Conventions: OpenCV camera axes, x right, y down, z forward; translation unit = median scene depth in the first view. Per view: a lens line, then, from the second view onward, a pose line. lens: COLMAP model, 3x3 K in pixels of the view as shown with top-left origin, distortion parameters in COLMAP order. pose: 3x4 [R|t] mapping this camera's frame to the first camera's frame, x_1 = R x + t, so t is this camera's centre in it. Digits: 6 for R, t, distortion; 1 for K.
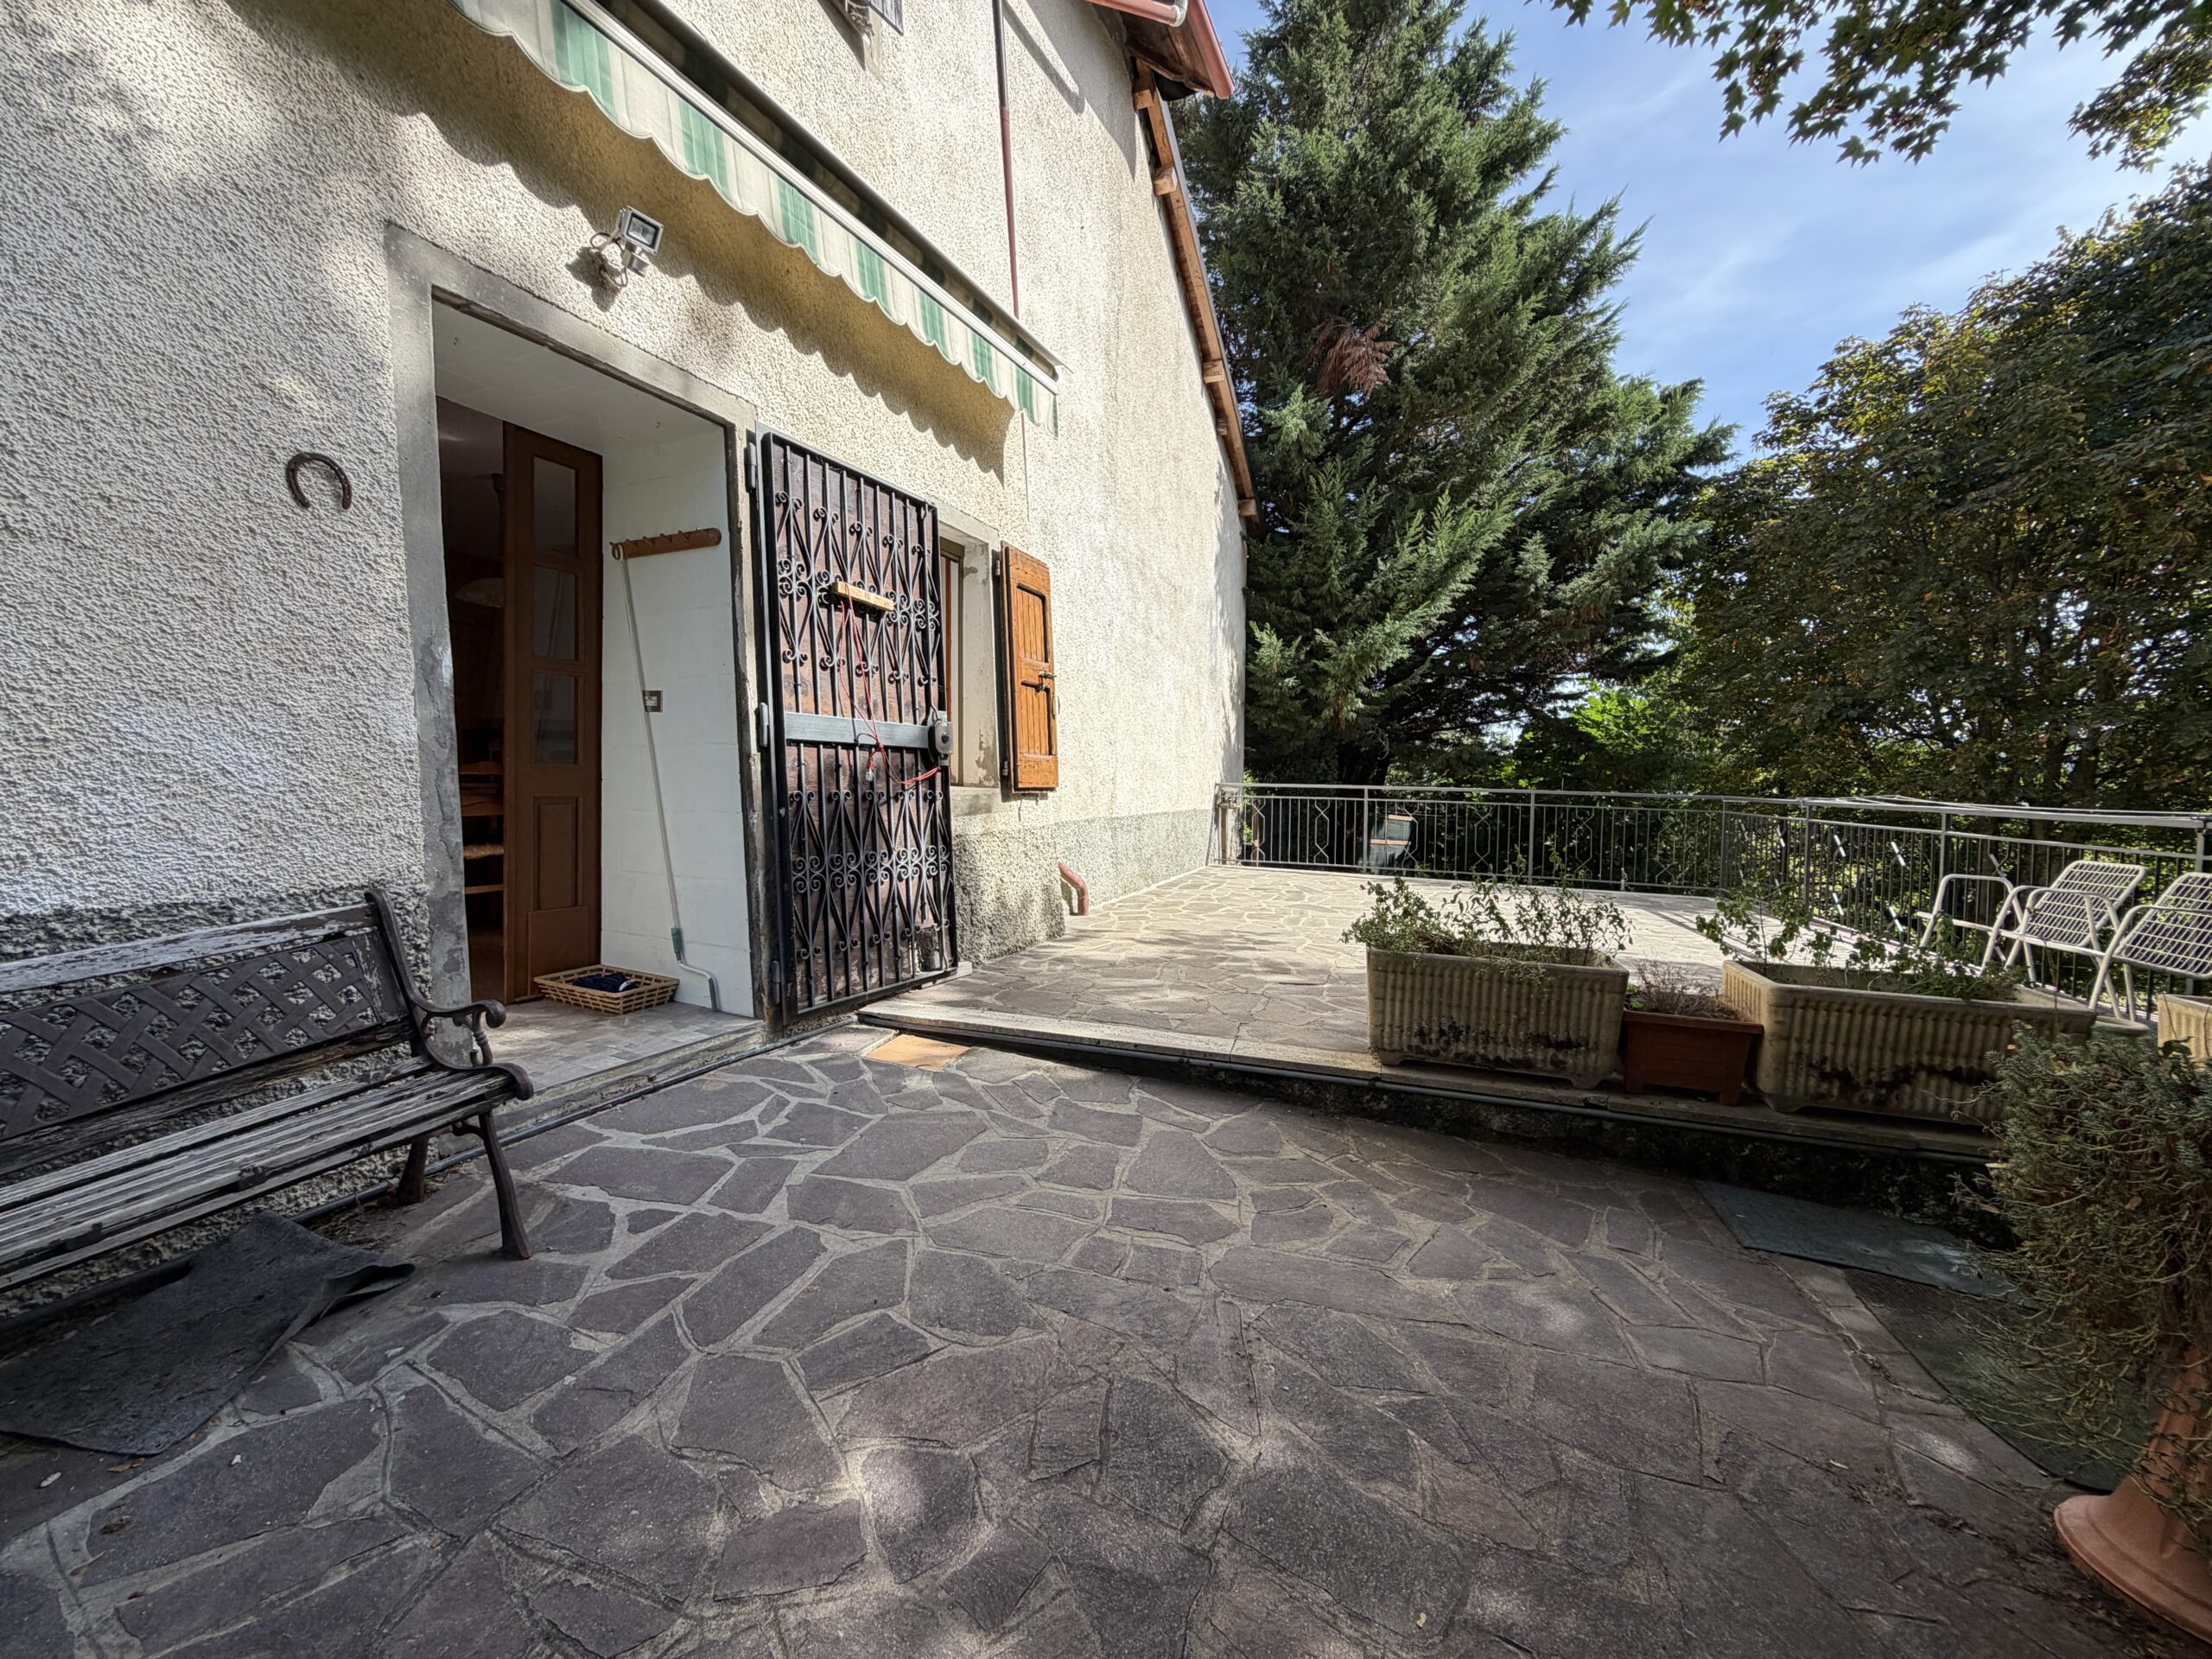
lens RADIAL K [[879.6, 0, 1102.1], [0, 879.6, 832.7], [0, 0, 1]] dist [0.000338, -0.000073]
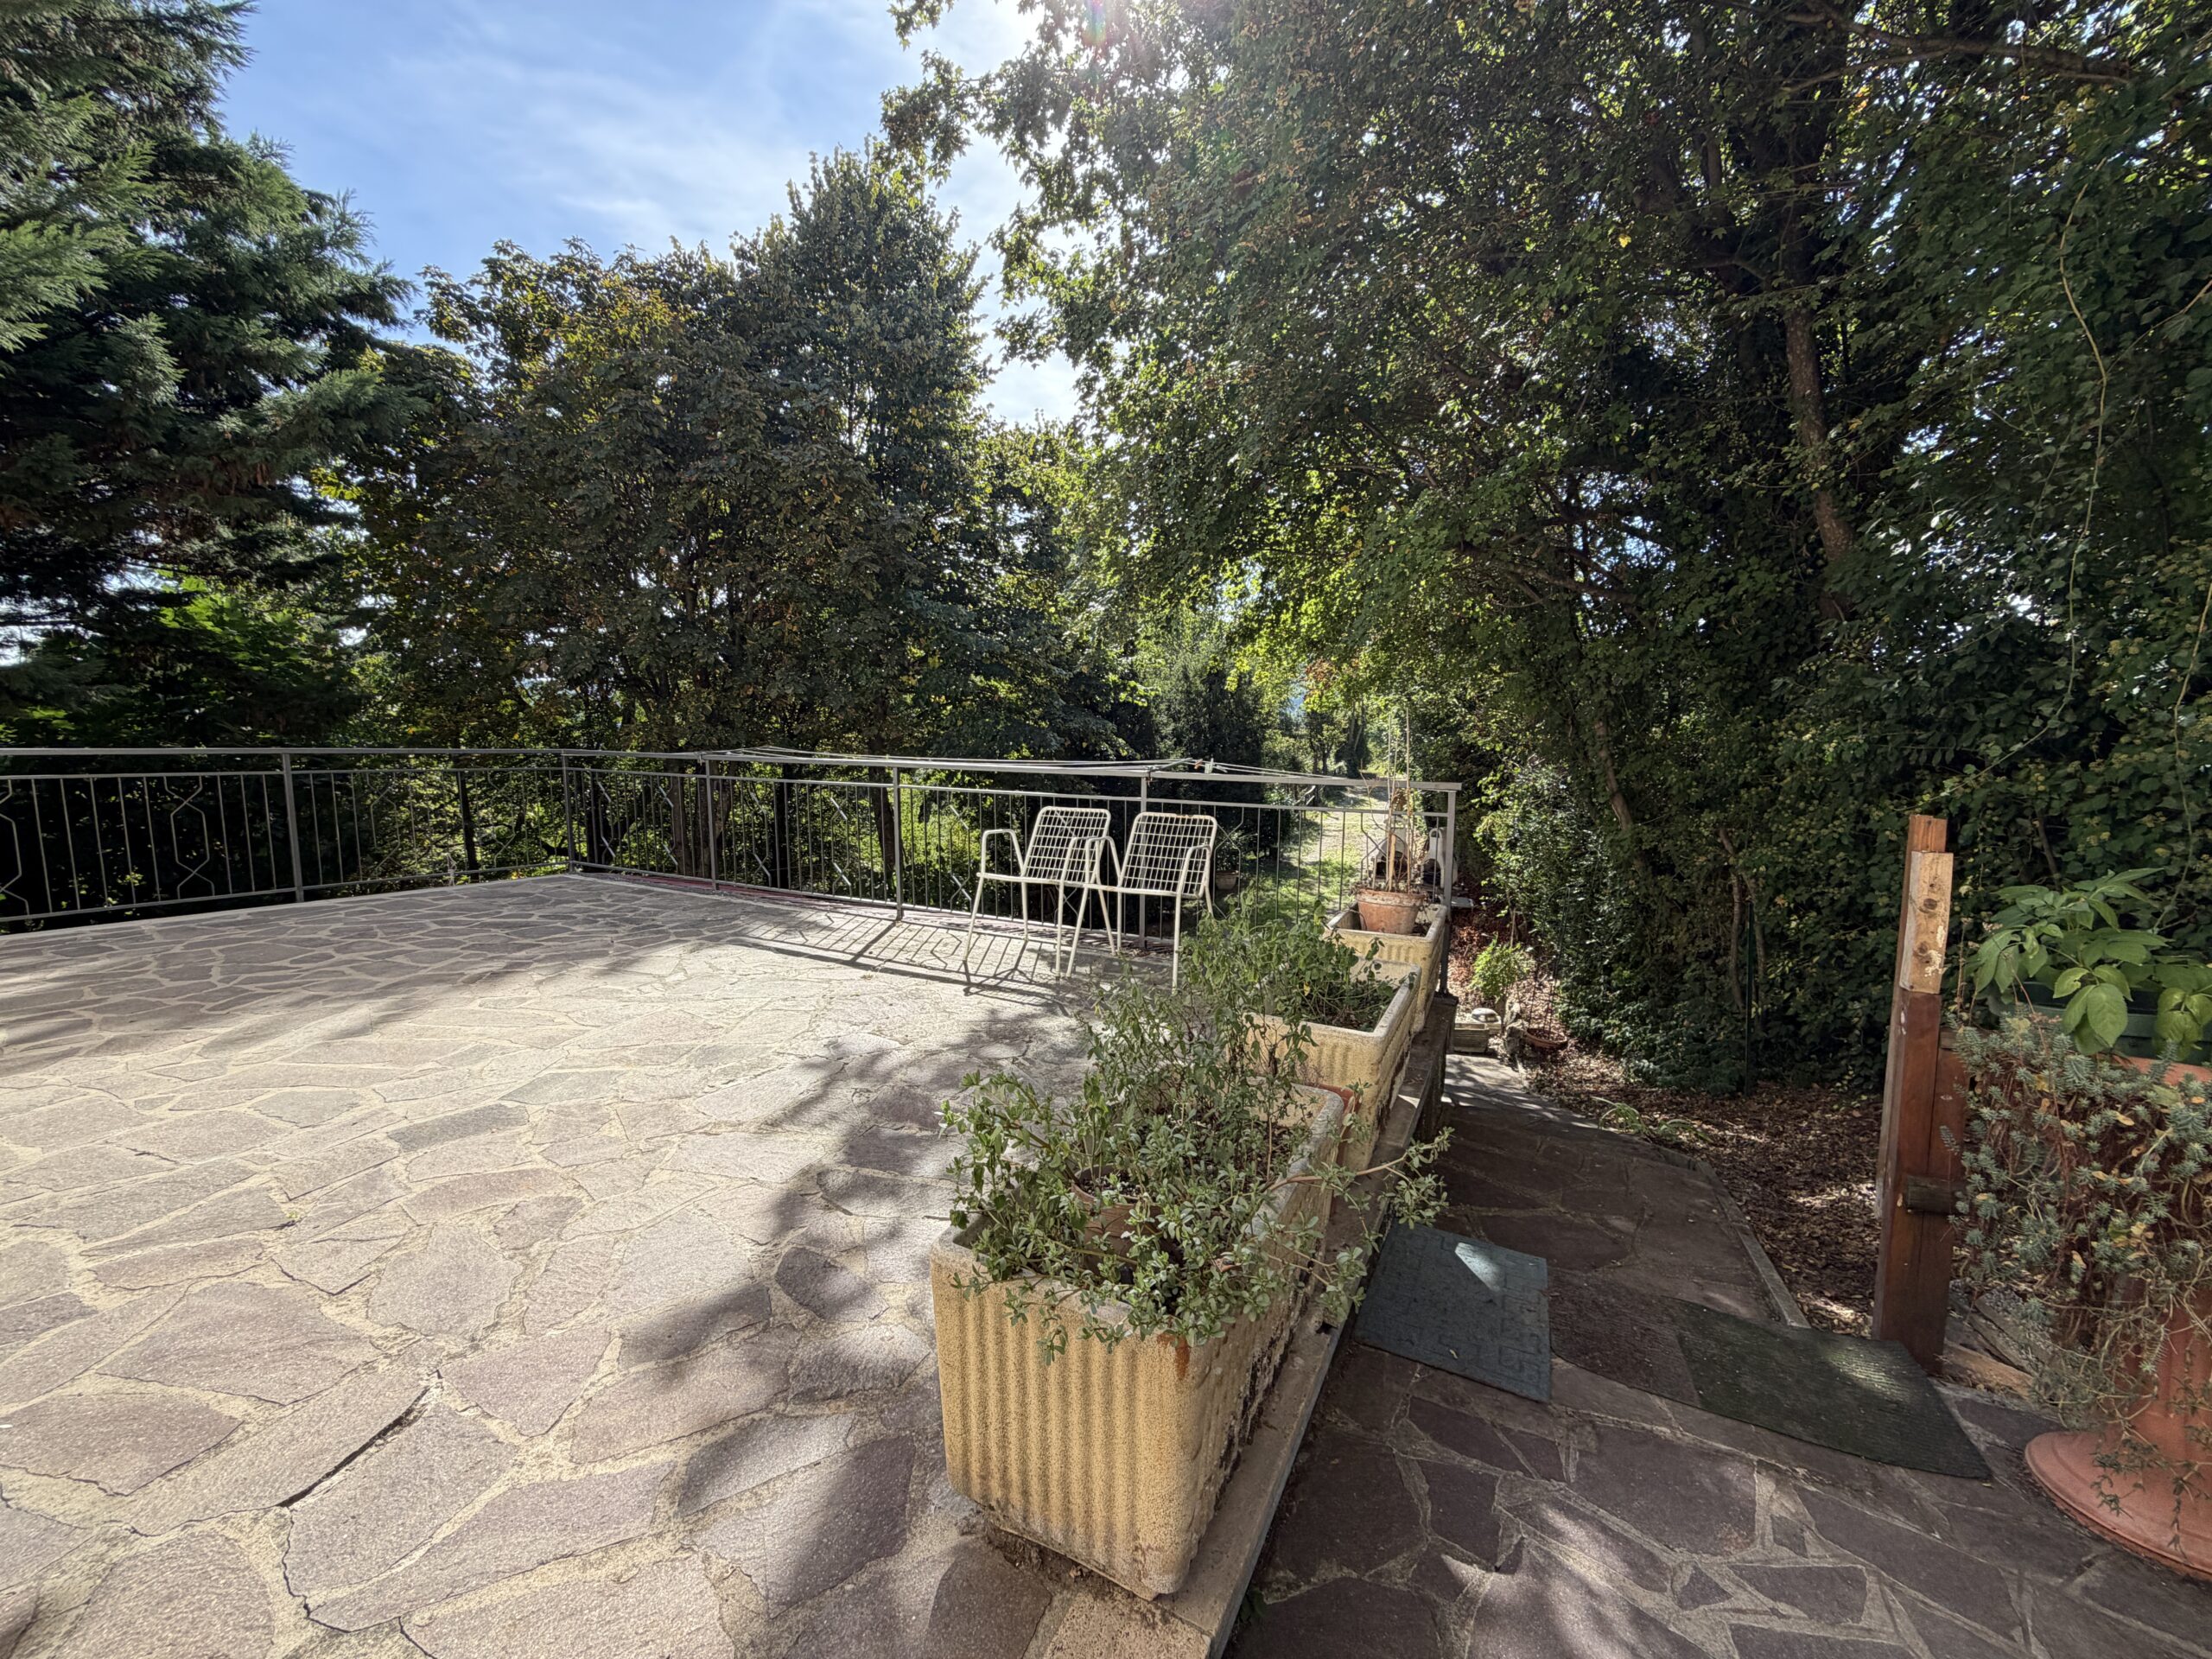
lens RADIAL K [[879.6, 0, 1098.6], [0, 879.6, 829.9], [0, 0, 1]] dist [0.000338, -0.000073]
pose [[0.196948, -0.122879, 0.972683, 0.001267], [0.056866, 0.991876, 0.113789, -0.086748], [-0.978763, 0.032903, 0.202336, 0.921278]]
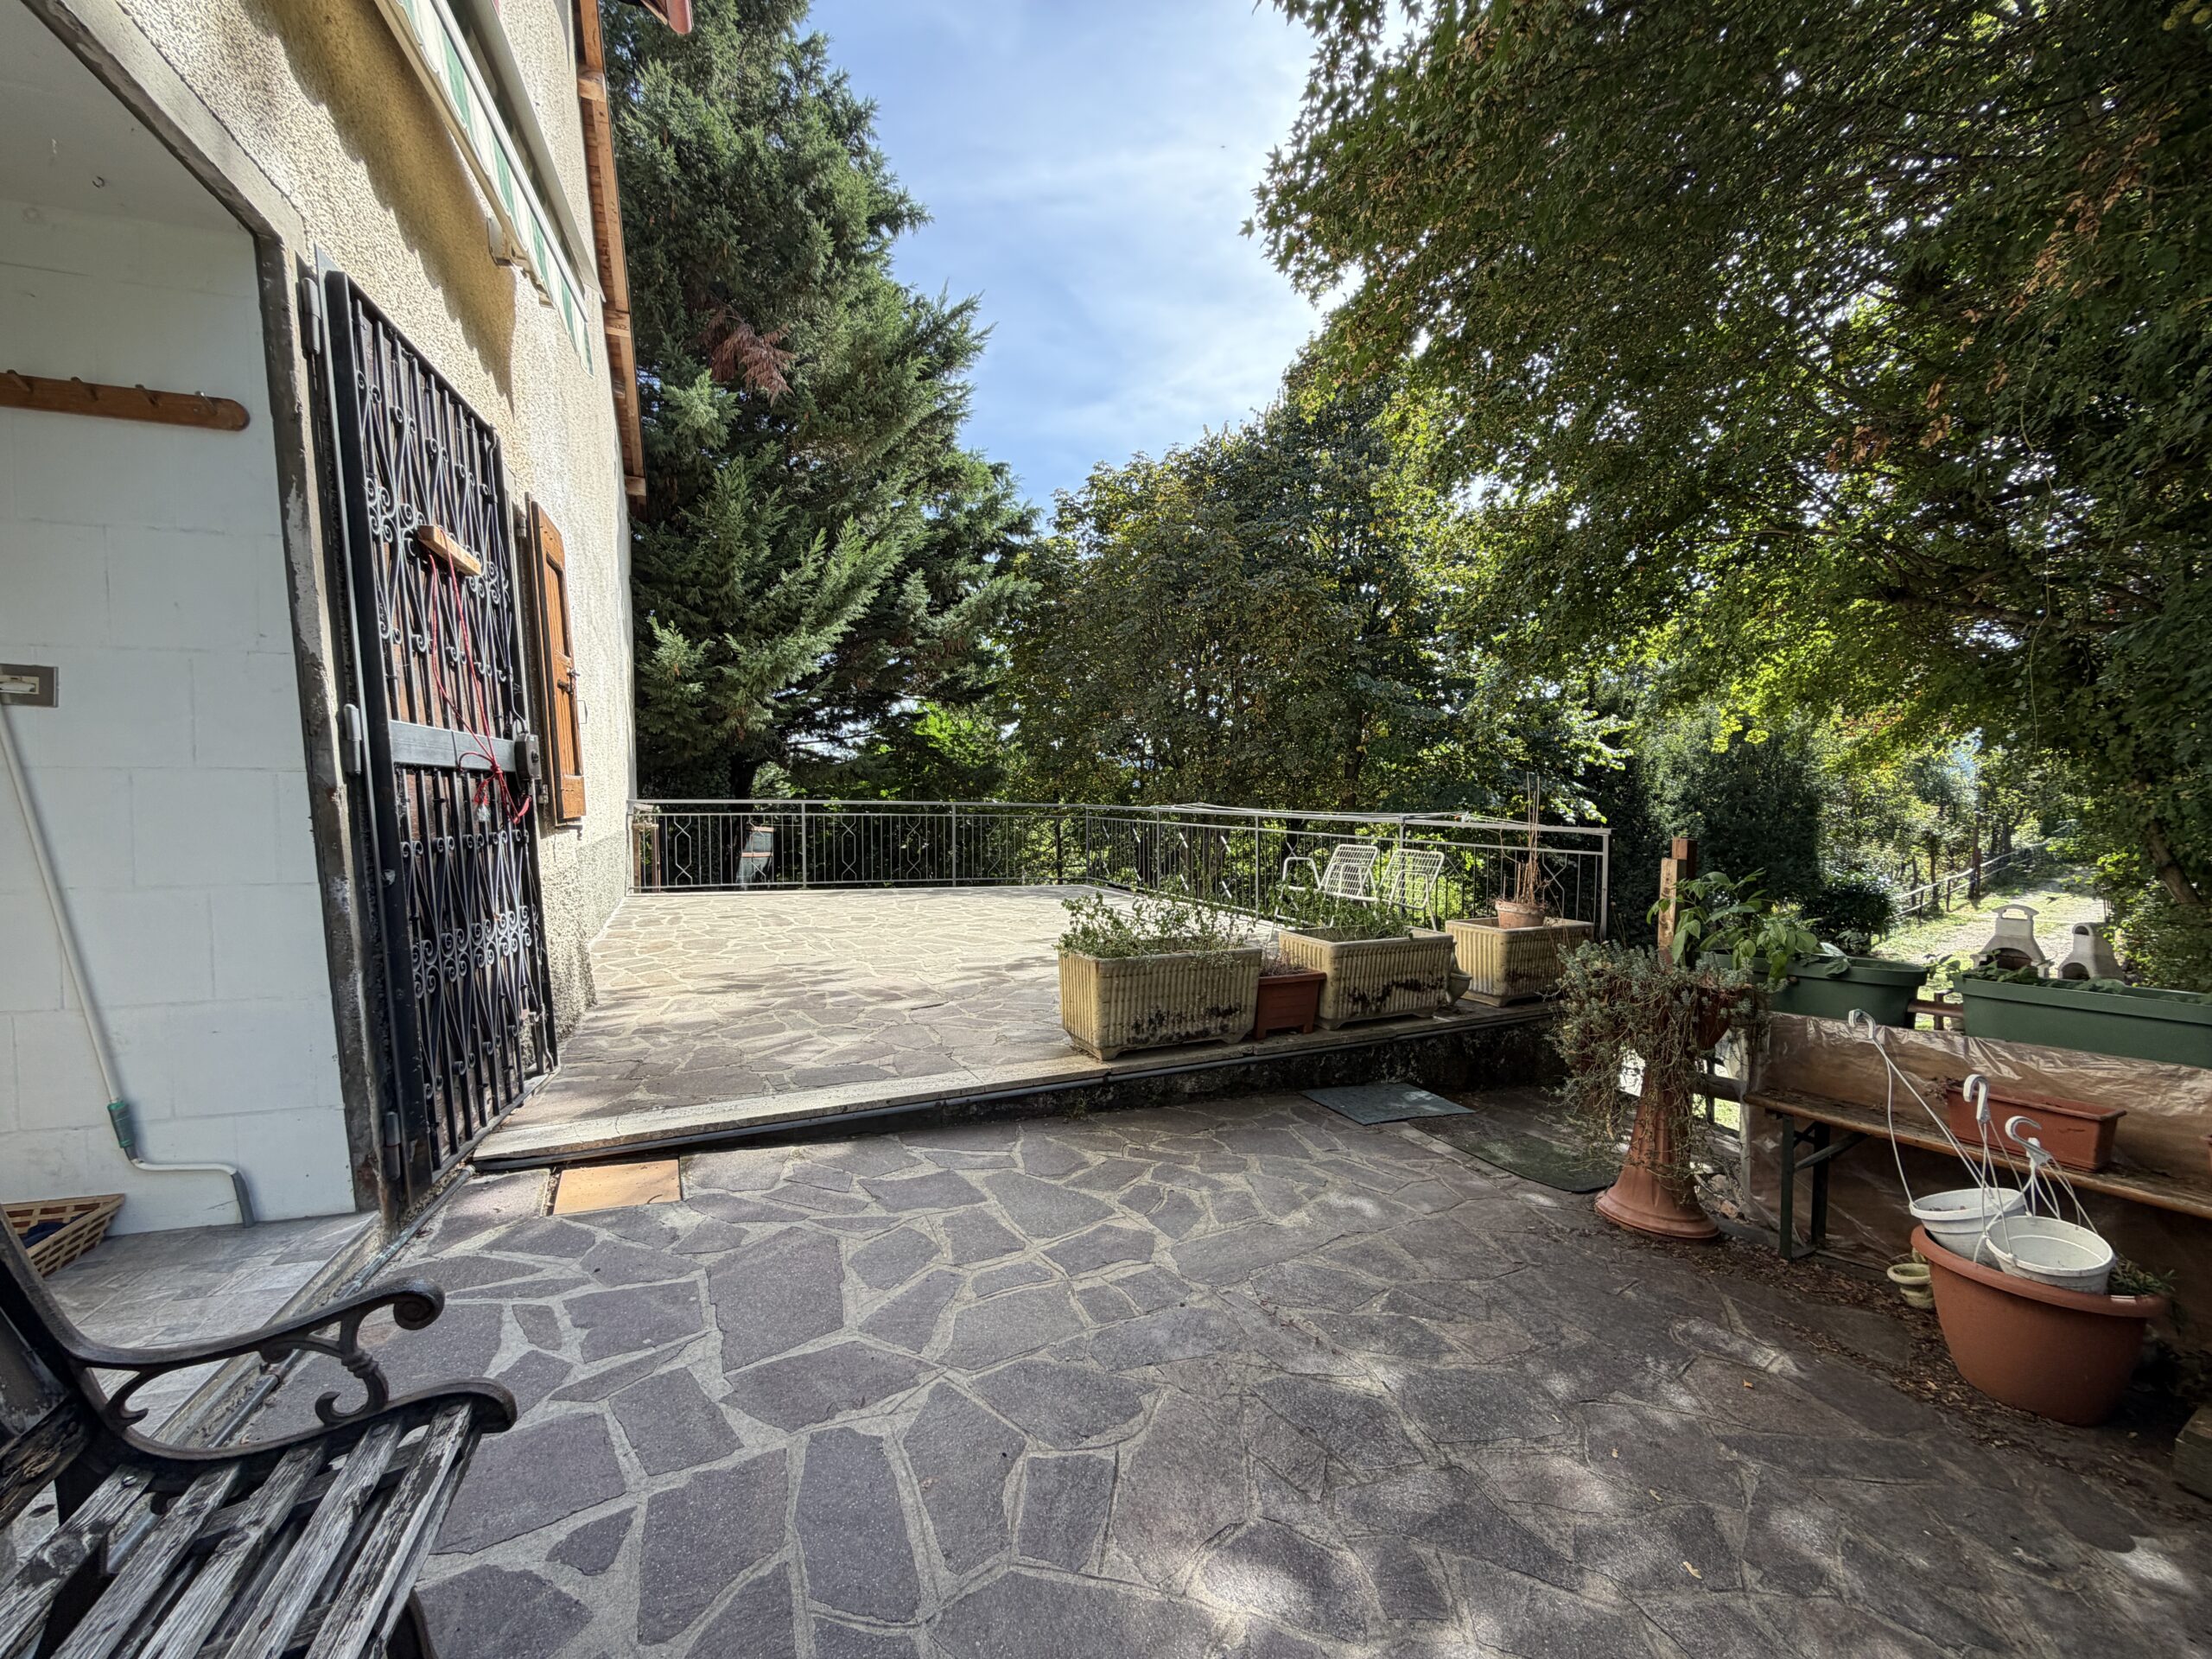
lens RADIAL K [[879.6, 0, 1099.8], [0, 879.6, 832.0], [0, 0, 1]] dist [0.000338, -0.000073]
pose [[0.718265, -0.041286, 0.694543, -0.441013], [0.047504, 0.998819, 0.010247, -0.038355], [-0.694146, 0.025633, 0.719378, 0.185757]]
